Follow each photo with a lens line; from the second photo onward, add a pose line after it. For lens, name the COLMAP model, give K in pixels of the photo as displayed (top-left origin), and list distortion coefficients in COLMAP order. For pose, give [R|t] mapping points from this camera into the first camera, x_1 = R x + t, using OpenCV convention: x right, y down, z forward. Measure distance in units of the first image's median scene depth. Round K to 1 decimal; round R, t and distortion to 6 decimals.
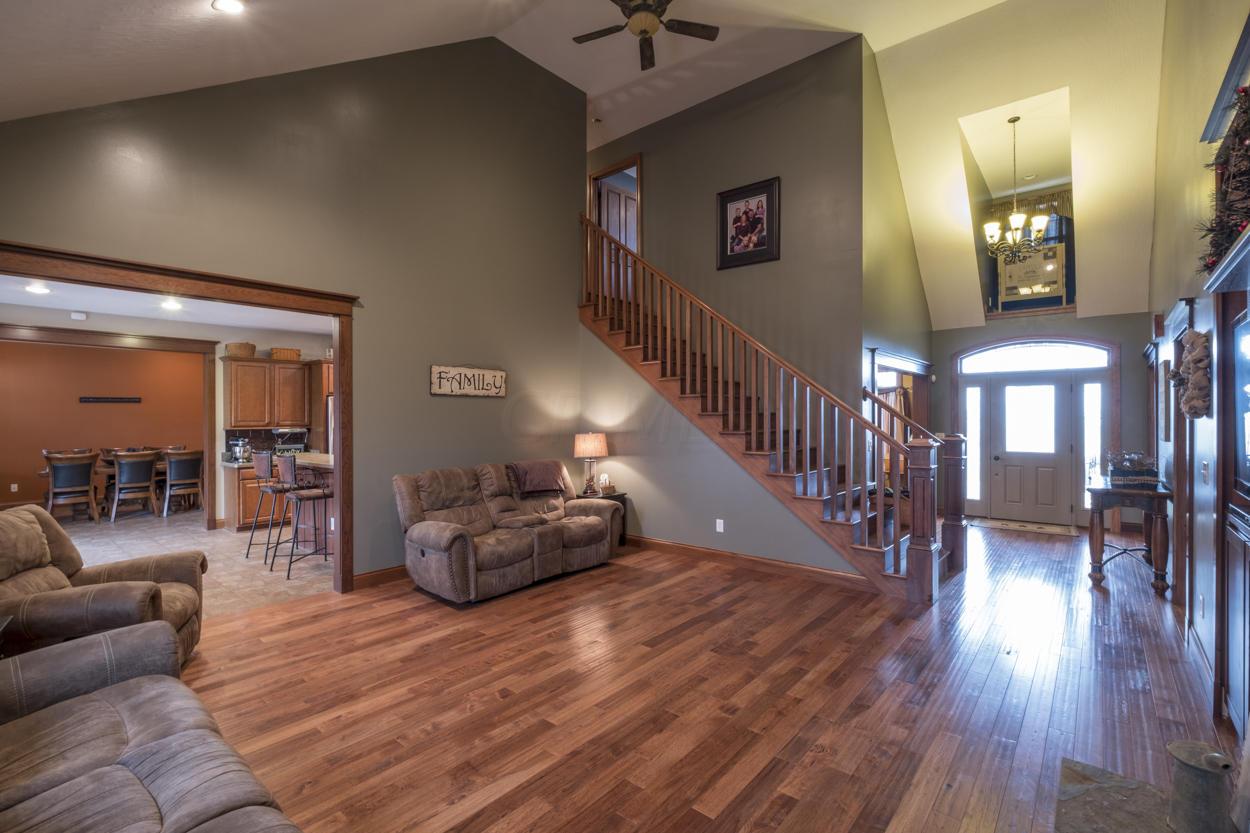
lens RADIAL K [[559.8, 0, 650.5], [0, 559.8, 417.2], [0, 0, 1]] dist [-0.007351, -0.000536]
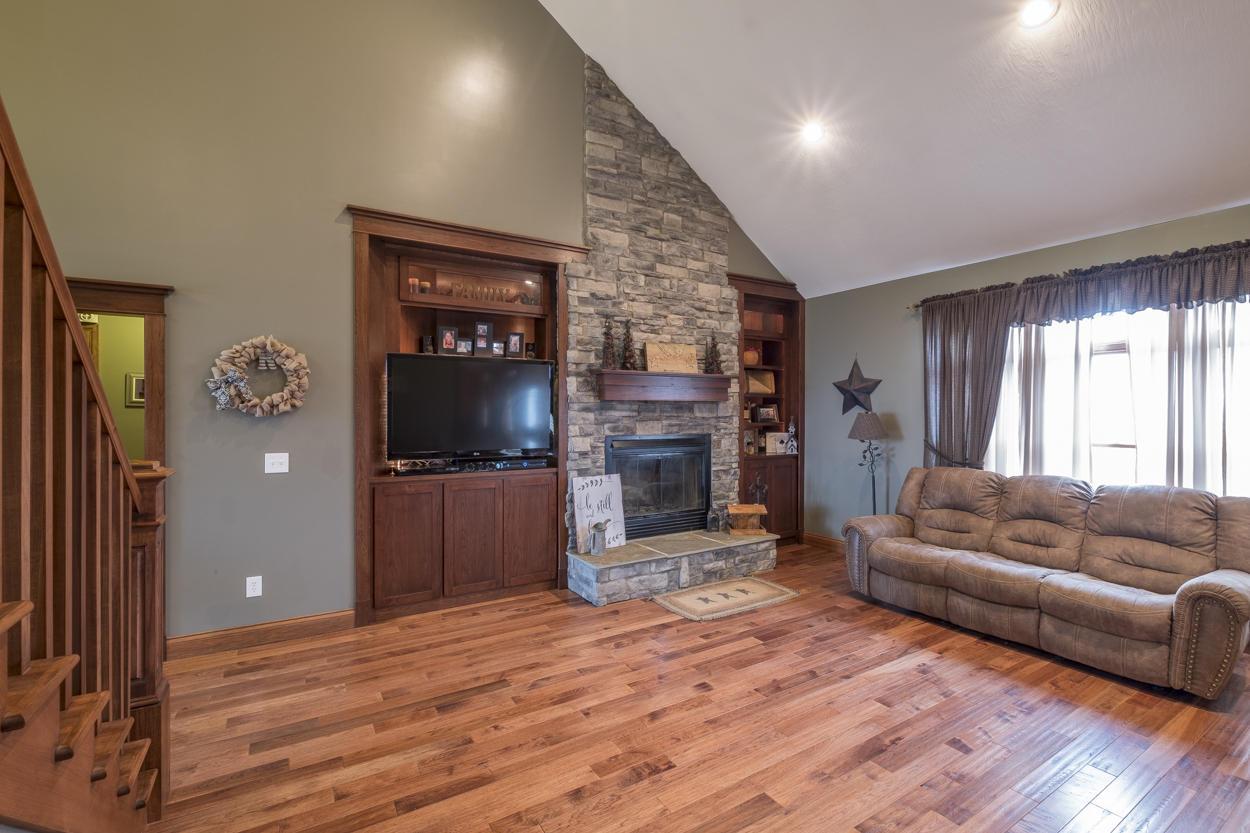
lens RADIAL K [[559.8, 0, 626.4], [0, 559.8, 415.5], [0, 0, 1]] dist [-0.007351, -0.000536]
pose [[-0.943959, 0.001493, 0.330060, -0.071728], [0.002914, 0.999989, 0.003809, 0.003042], [-0.330051, 0.004557, -0.943952, 2.071770]]
